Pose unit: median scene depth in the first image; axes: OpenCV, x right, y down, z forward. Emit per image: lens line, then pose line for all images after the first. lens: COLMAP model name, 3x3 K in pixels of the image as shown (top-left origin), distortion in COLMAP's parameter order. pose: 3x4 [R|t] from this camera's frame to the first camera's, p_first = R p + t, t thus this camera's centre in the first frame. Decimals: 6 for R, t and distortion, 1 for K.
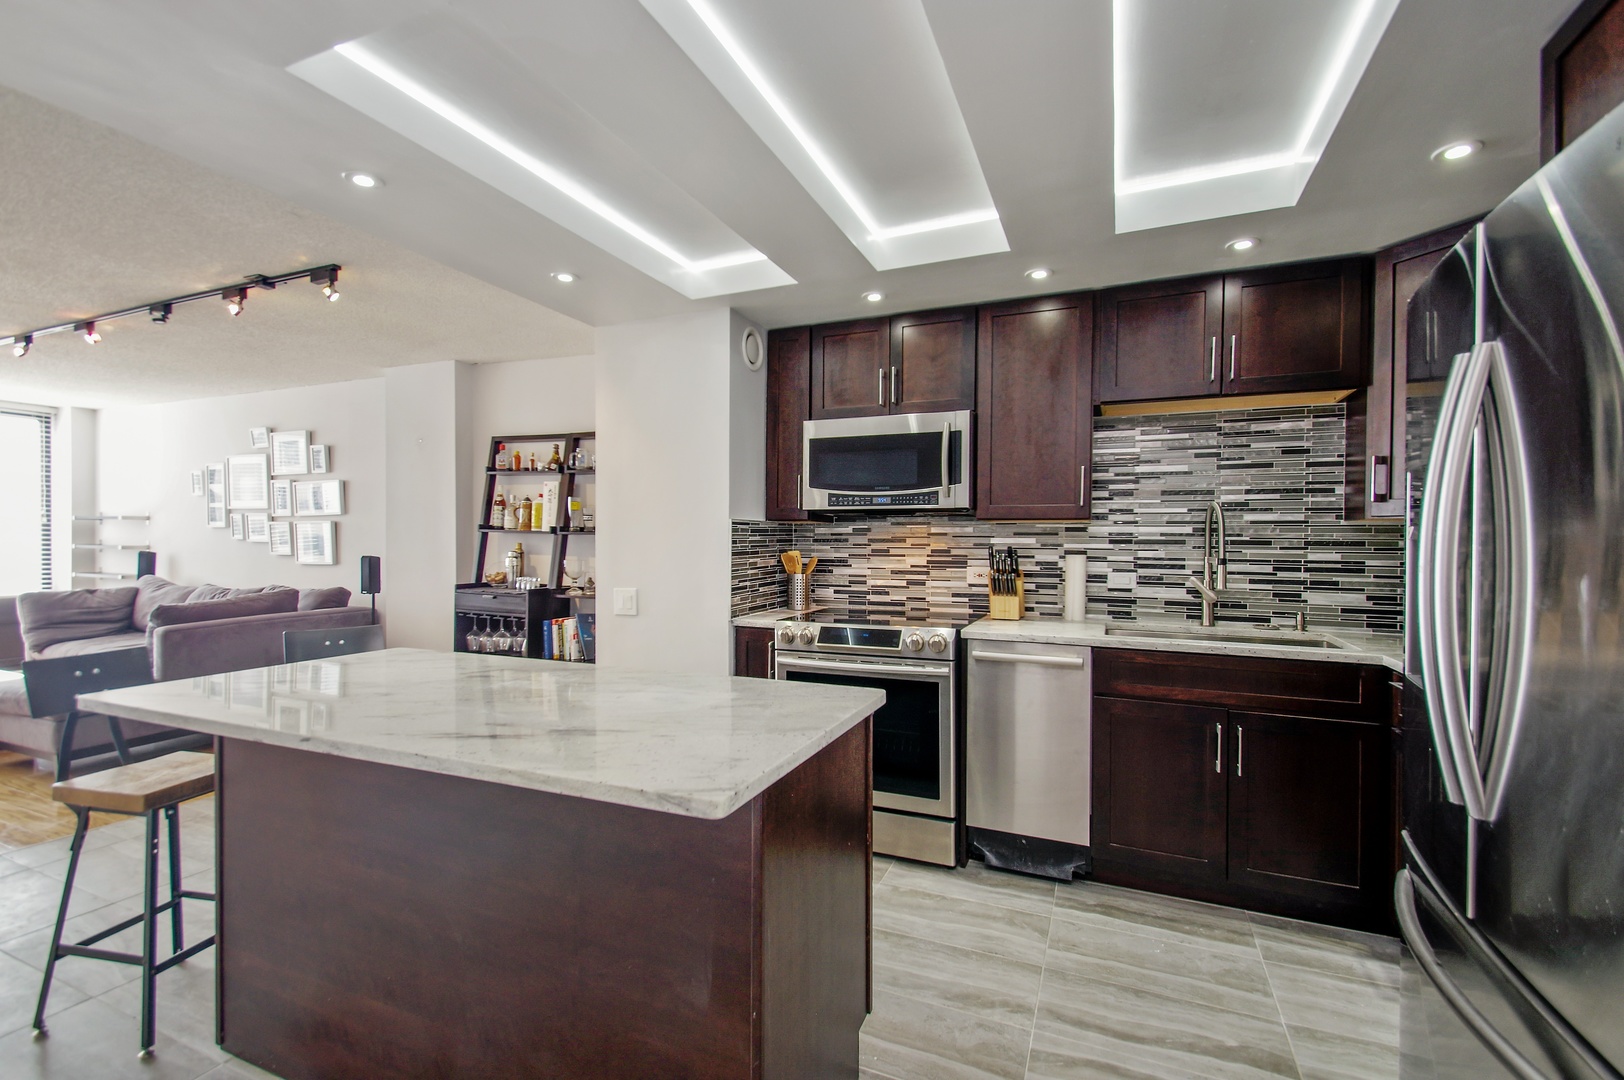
lens RADIAL K [[716.1, 0, 811.3], [0, 716.1, 541.4], [0, 0, 1]] dist [-0.002838, -0.000975]
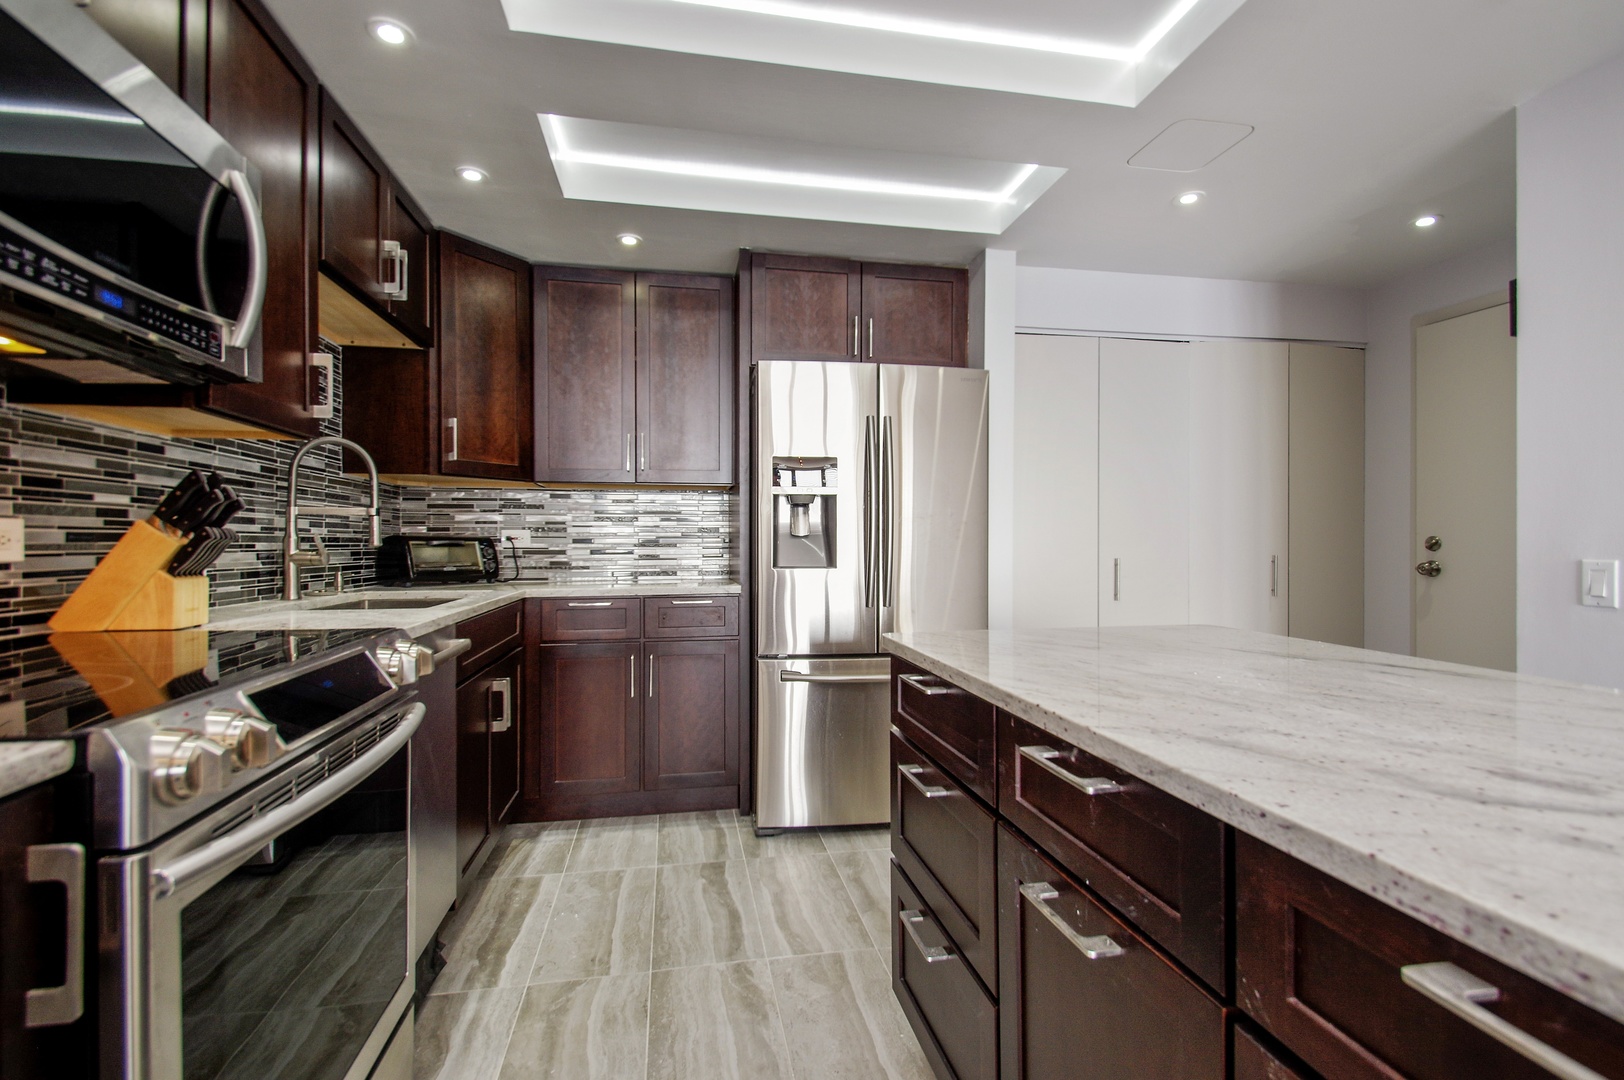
lens RADIAL K [[716.1, 0, 806.9], [0, 716.1, 540.7], [0, 0, 1]] dist [-0.002838, -0.000975]
pose [[-0.556874, -0.003742, 0.830588, -0.456594], [0.006445, 0.999940, 0.008826, 0.068109], [-0.830572, 0.010268, -0.556817, 1.232740]]
